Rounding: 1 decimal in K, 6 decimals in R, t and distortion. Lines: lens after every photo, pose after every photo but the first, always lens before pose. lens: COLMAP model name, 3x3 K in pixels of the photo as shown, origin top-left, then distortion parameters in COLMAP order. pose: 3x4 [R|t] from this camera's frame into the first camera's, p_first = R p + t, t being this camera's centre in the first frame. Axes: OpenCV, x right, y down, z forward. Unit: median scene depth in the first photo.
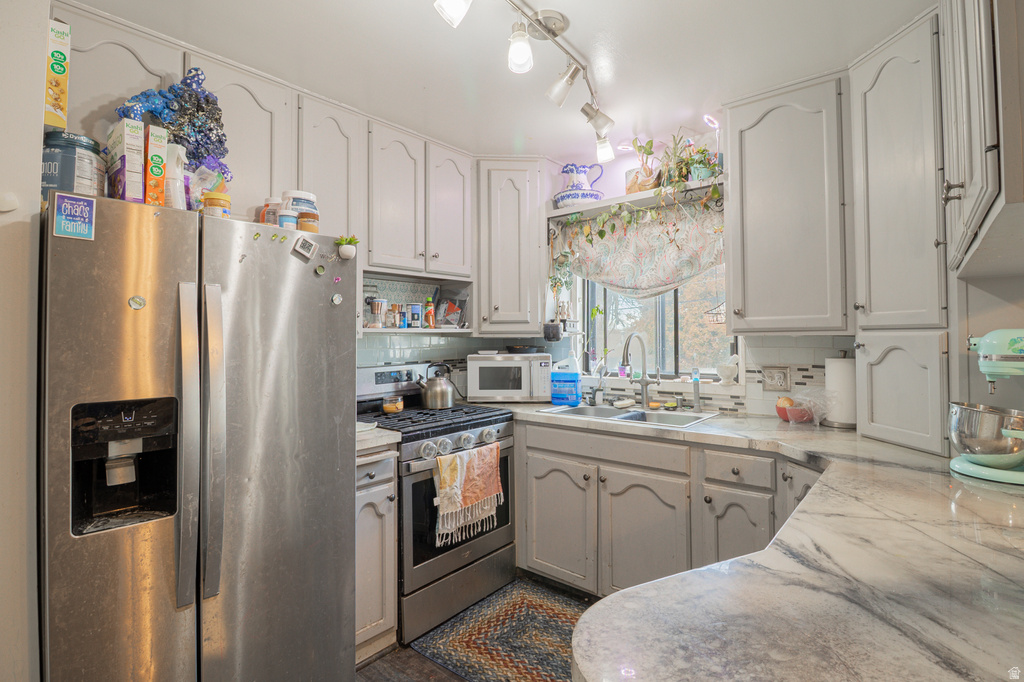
lens RADIAL K [[488.0, 0, 512.6], [0, 488.0, 335.9], [0, 0, 1]] dist [-0.022044, -0.001919]
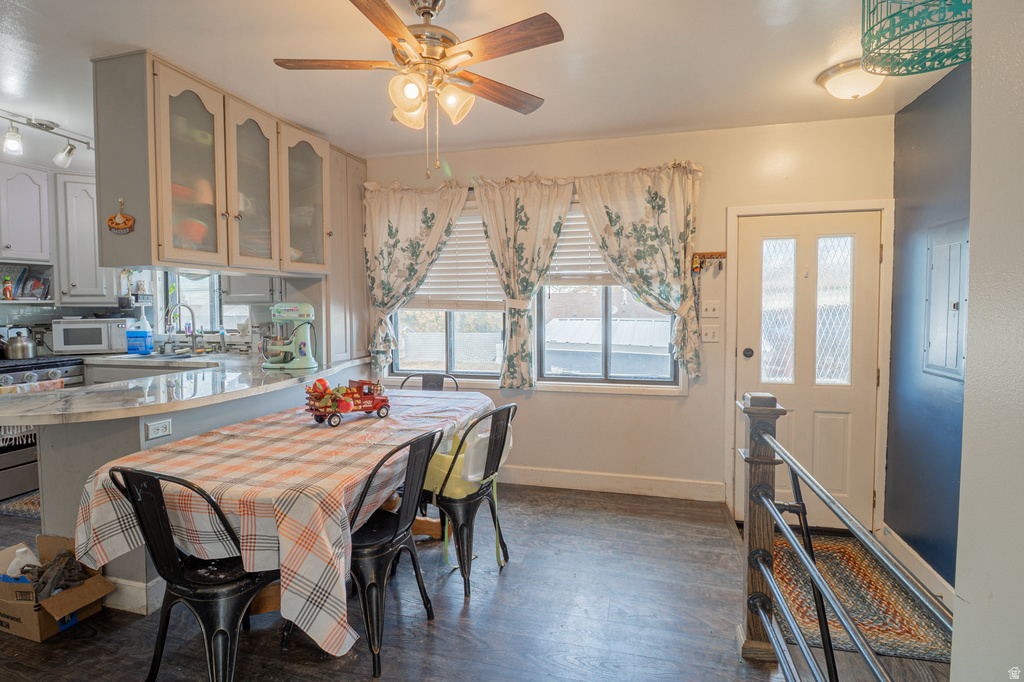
lens RADIAL K [[488.0, 0, 513.4], [0, 488.0, 333.3], [0, 0, 1]] dist [-0.022044, -0.001919]
pose [[0.897088, -0.023520, 0.441225, 0.471947], [-0.001947, 0.998362, 0.057178, -0.001521], [-0.441847, -0.052153, 0.895573, -0.745538]]
